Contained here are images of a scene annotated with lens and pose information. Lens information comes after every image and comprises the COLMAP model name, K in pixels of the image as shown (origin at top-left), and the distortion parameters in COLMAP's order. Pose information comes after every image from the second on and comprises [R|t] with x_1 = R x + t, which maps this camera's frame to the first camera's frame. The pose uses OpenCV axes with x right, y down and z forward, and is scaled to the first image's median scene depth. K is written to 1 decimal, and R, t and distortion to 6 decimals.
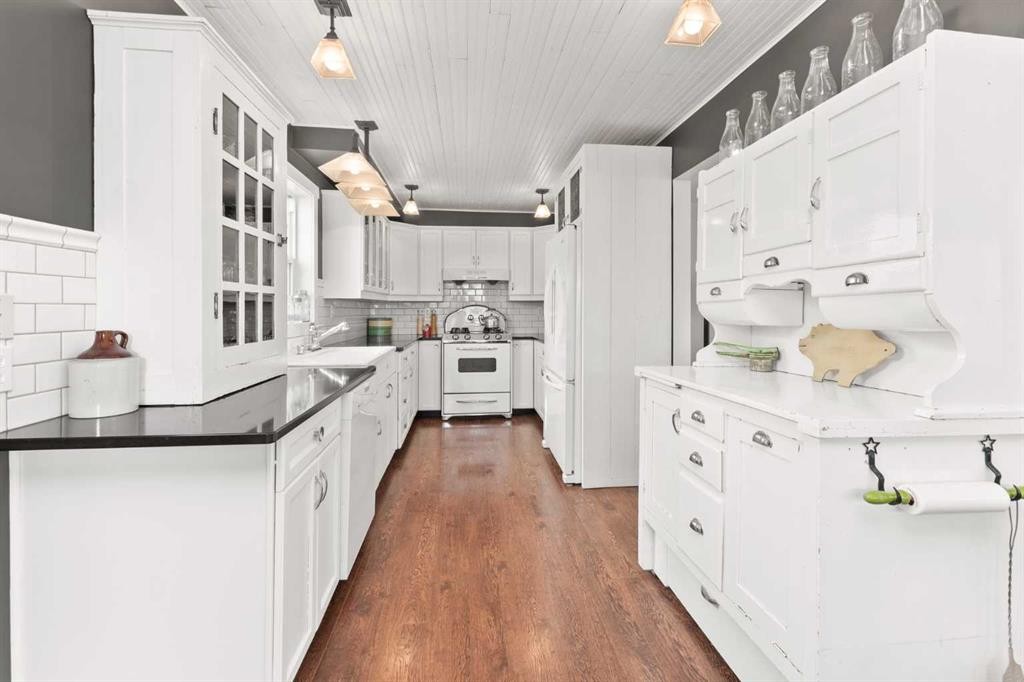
lens RADIAL K [[459.3, 0, 521.3], [0, 459.3, 311.6], [0, 0, 1]] dist [0.000654, 0.000064]
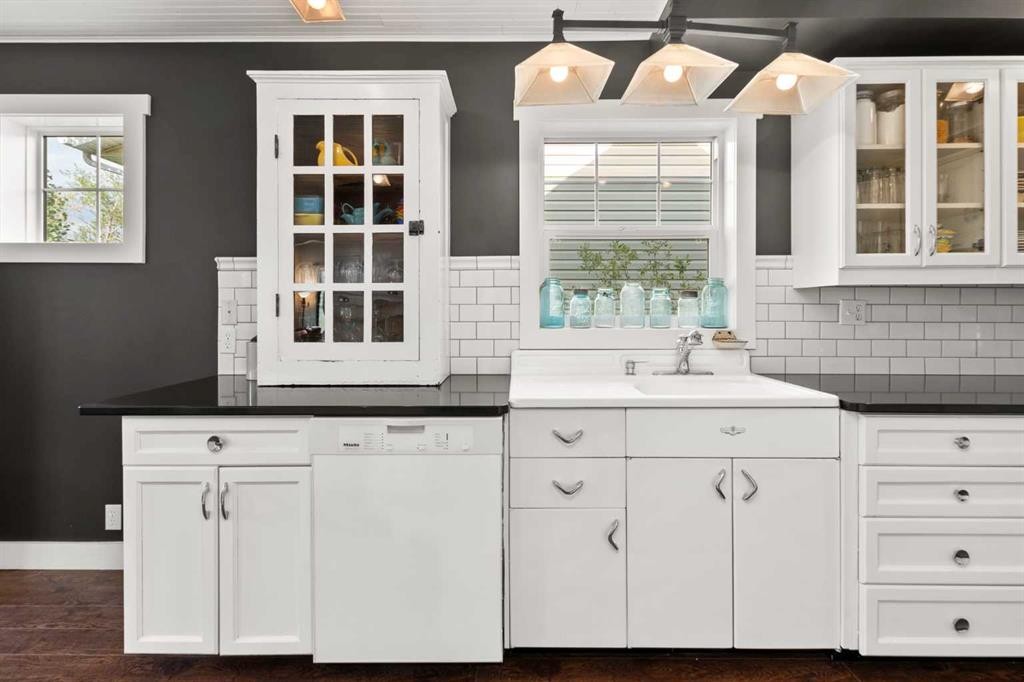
lens RADIAL K [[459.3, 0, 521.3], [0, 459.3, 311.6], [0, 0, 1]] dist [0.000654, 0.000064]
pose [[-0.131757, 0.002499, -0.991279, 0.118349], [-0.004507, 0.999985, 0.003120, -0.000697], [0.991272, 0.004879, -0.131744, 0.521621]]
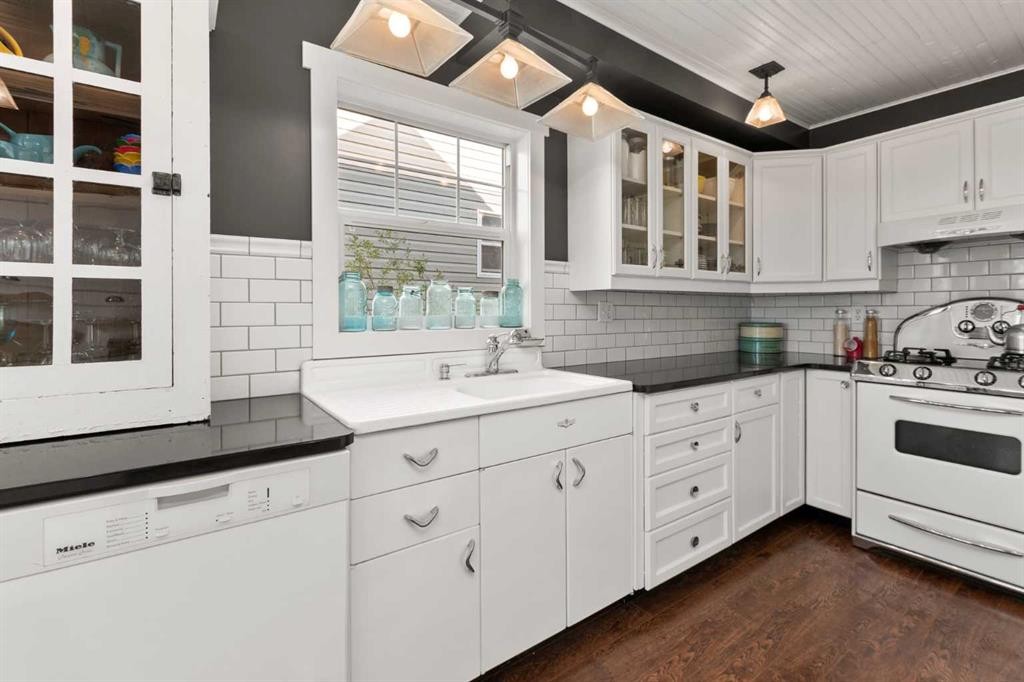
lens RADIAL K [[459.3, 0, 521.3], [0, 459.3, 311.6], [0, 0, 1]] dist [0.000654, 0.000064]
pose [[0.486761, -0.000193, -0.873535, 0.068460], [-0.002007, 0.999997, -0.001340, 0.000426], [0.873533, 0.002405, 0.486759, 0.440824]]
